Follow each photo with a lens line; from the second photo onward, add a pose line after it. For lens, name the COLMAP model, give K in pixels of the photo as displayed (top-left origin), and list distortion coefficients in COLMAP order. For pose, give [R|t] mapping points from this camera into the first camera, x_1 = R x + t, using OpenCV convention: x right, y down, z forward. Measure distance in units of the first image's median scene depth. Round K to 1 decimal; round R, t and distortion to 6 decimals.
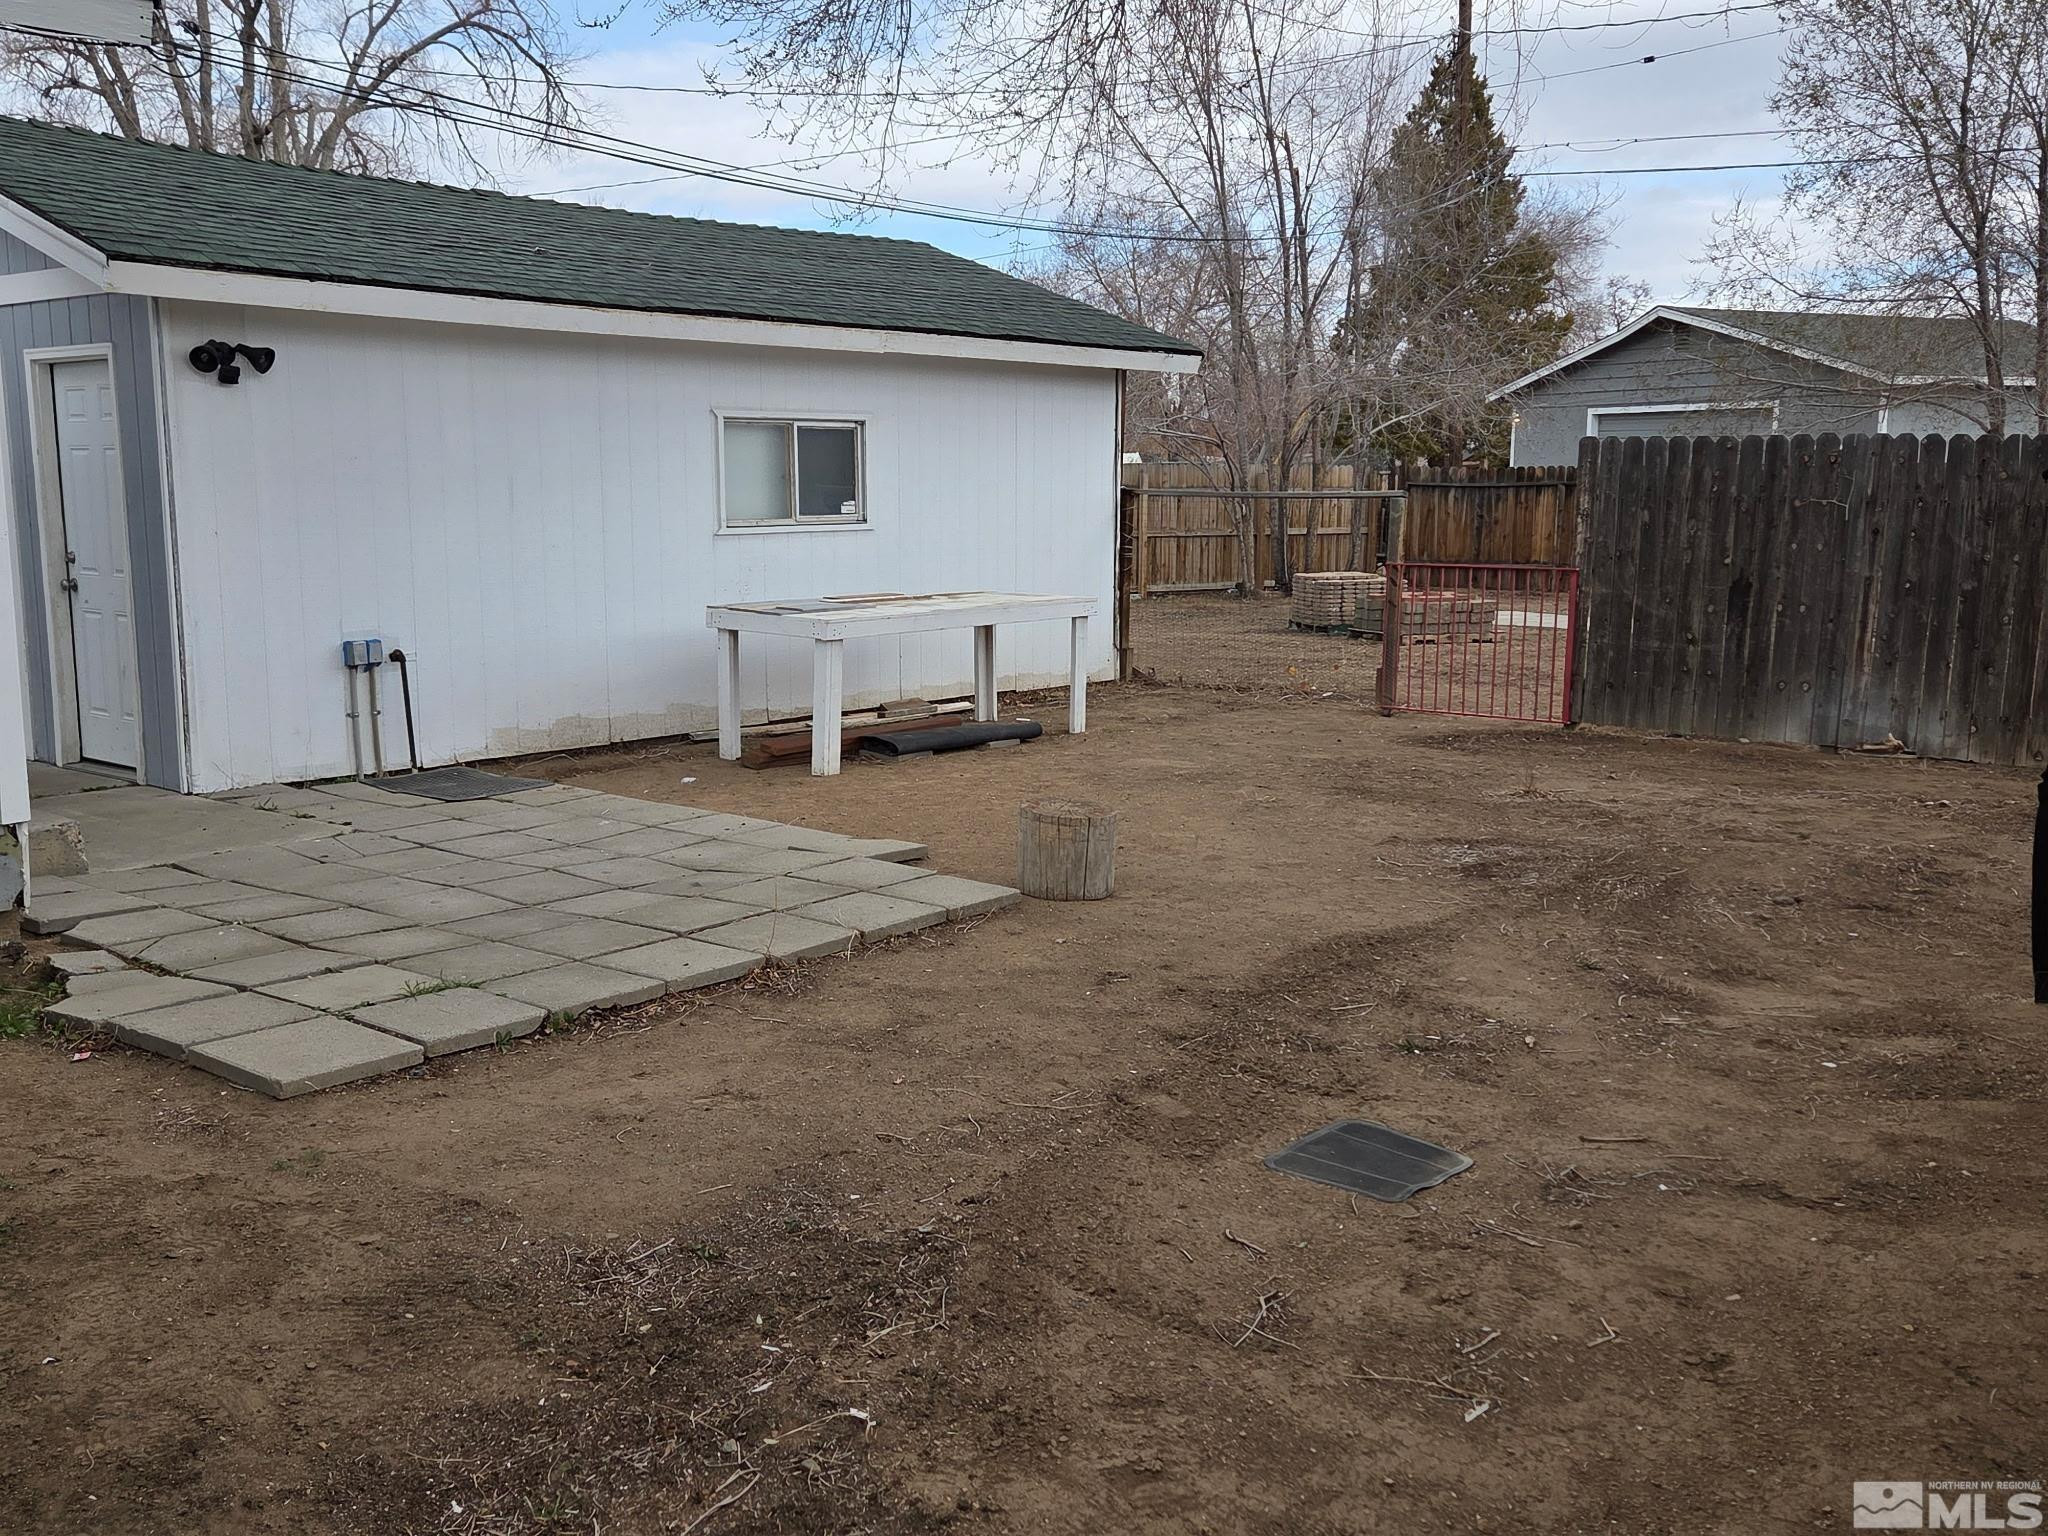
lens RADIAL K [[1935.4, 0, 1024.0], [0, 1935.4, 768.0], [0, 0, 1]] dist [0.005615, 0.001944]
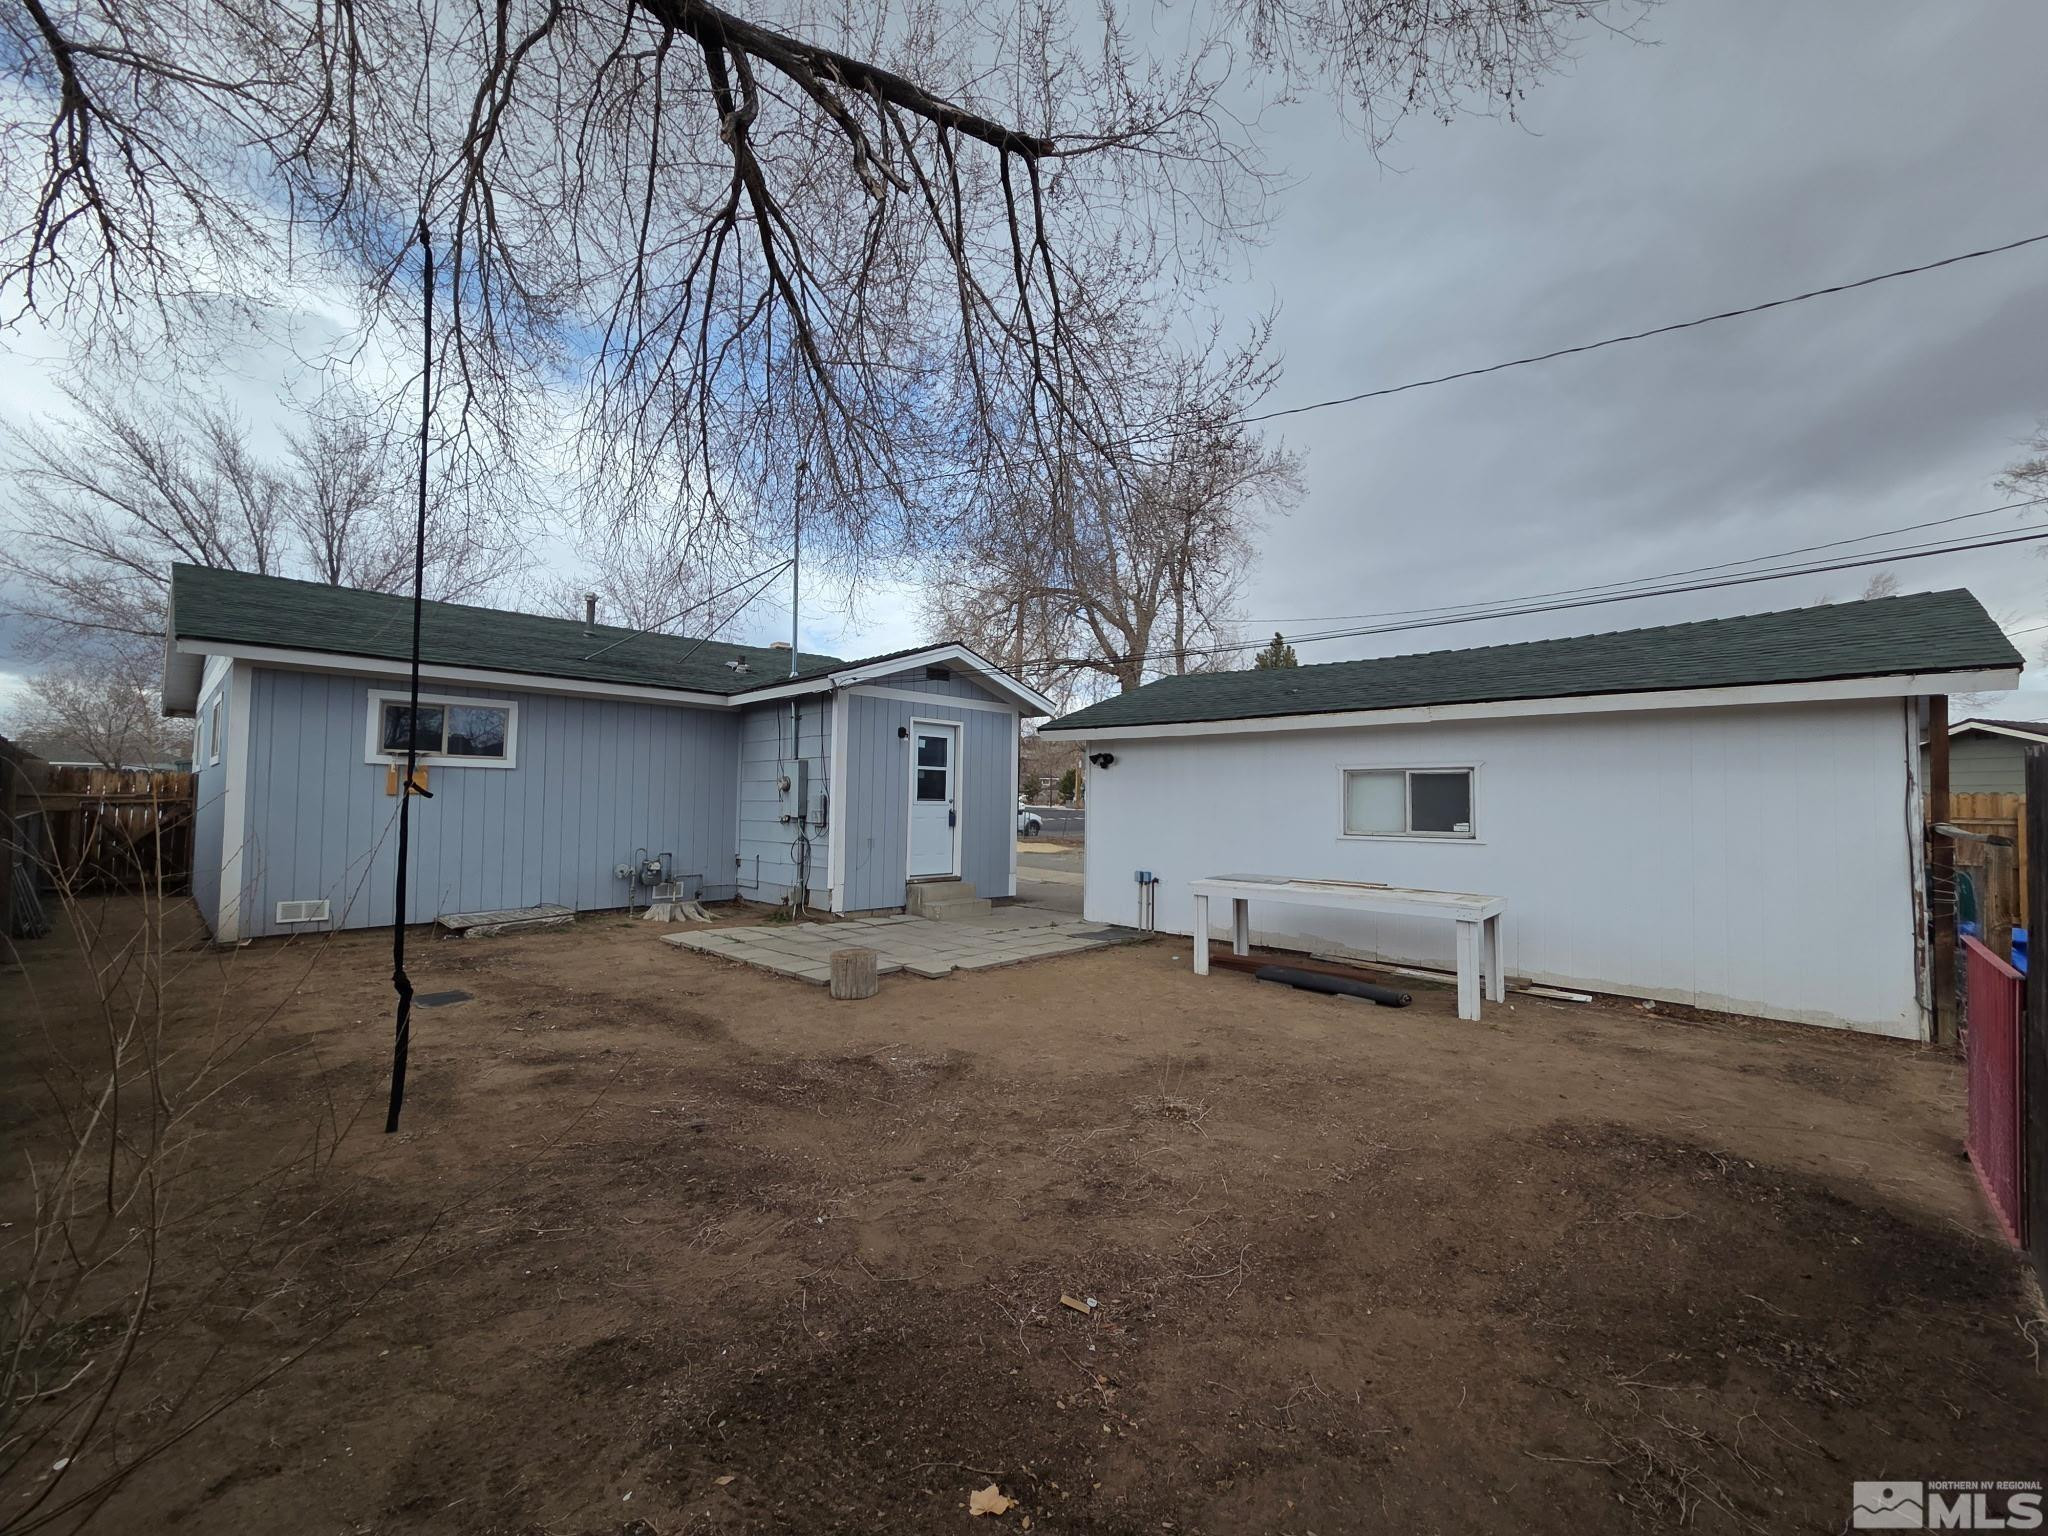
lens RADIAL K [[861.6, 0, 1024.0], [0, 861.6, 768.0], [0, 0, 1]] dist [-0.000056, 0.000009]
pose [[-0.078644, -0.038327, -0.996166, 0.745237], [-0.156306, 0.987376, -0.025649, -0.145228], [0.984573, 0.153689, -0.083642, 0.953912]]
